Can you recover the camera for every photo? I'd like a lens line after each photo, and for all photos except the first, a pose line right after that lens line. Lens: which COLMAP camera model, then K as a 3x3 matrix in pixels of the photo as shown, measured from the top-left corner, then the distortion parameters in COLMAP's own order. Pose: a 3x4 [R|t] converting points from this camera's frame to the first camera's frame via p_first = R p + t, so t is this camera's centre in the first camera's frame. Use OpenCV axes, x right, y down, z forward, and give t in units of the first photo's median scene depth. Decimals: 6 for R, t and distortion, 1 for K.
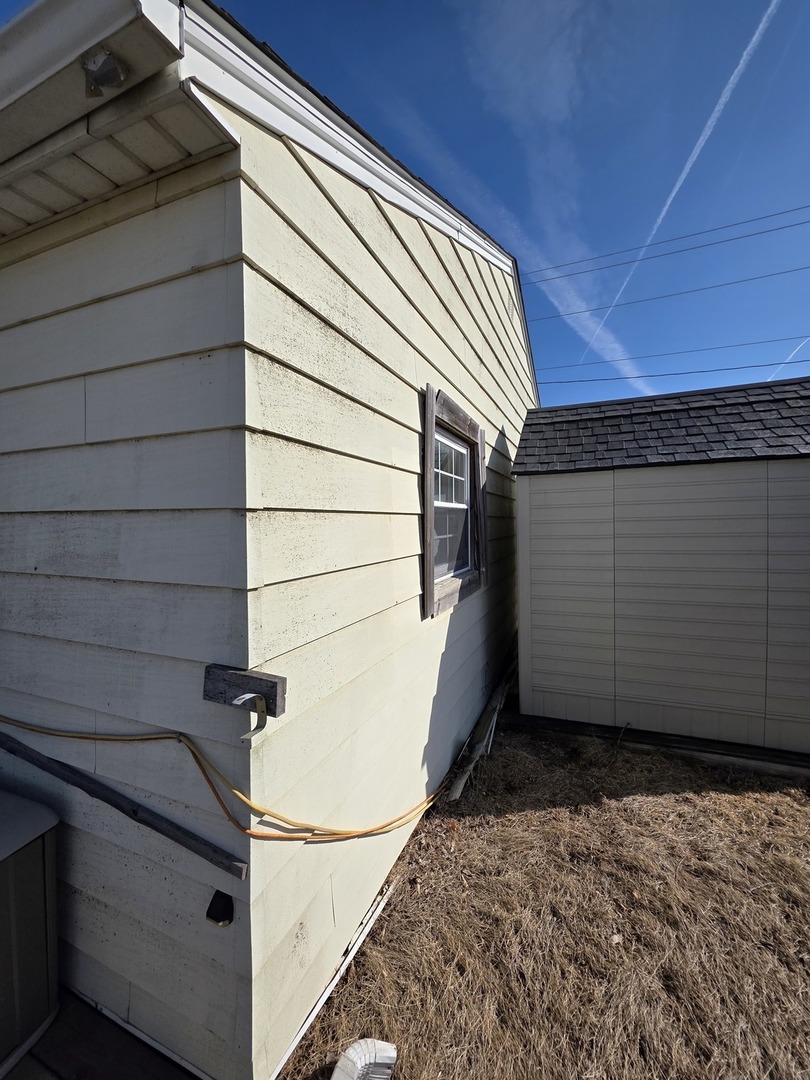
lens RADIAL K [[431.0, 0, 407.8], [0, 431.0, 531.8], [0, 0, 1]] dist [-0.000729, 0.001649]
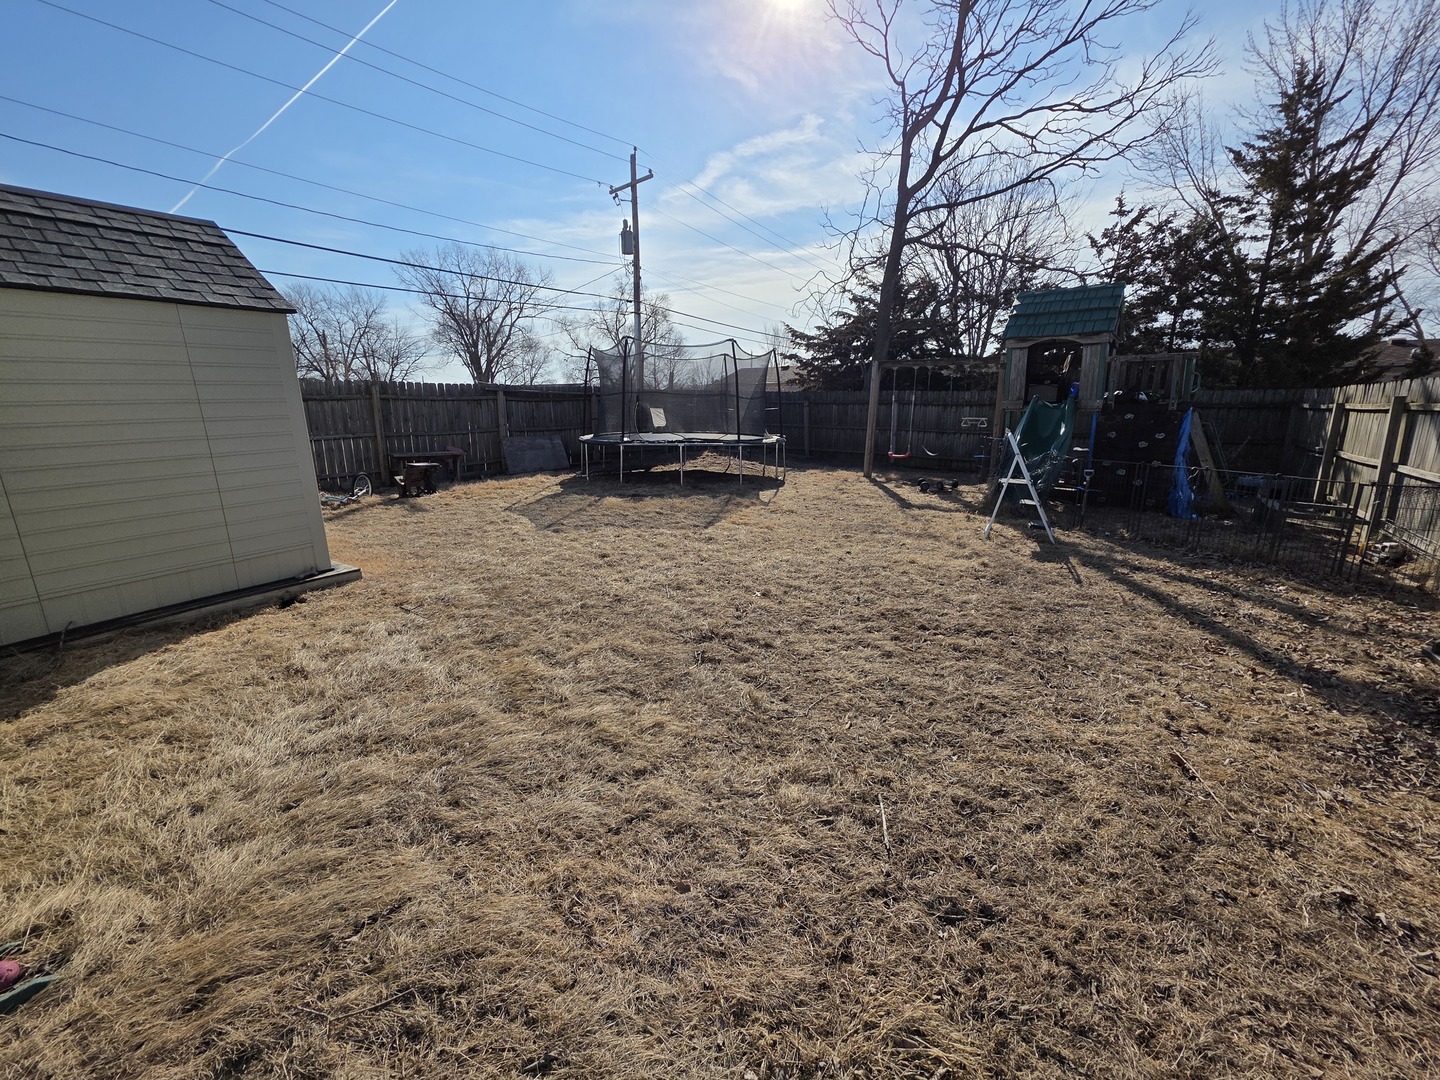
lens RADIAL K [[574.6, 0, 726.1], [0, 574.6, 537.9], [0, 0, 1]] dist [-0.000729, 0.001649]
pose [[0.184578, -0.222693, 0.957256, -0.282520], [0.029963, 0.974813, 0.221000, 0.093601], [-0.982361, -0.012110, 0.186601, -0.443213]]
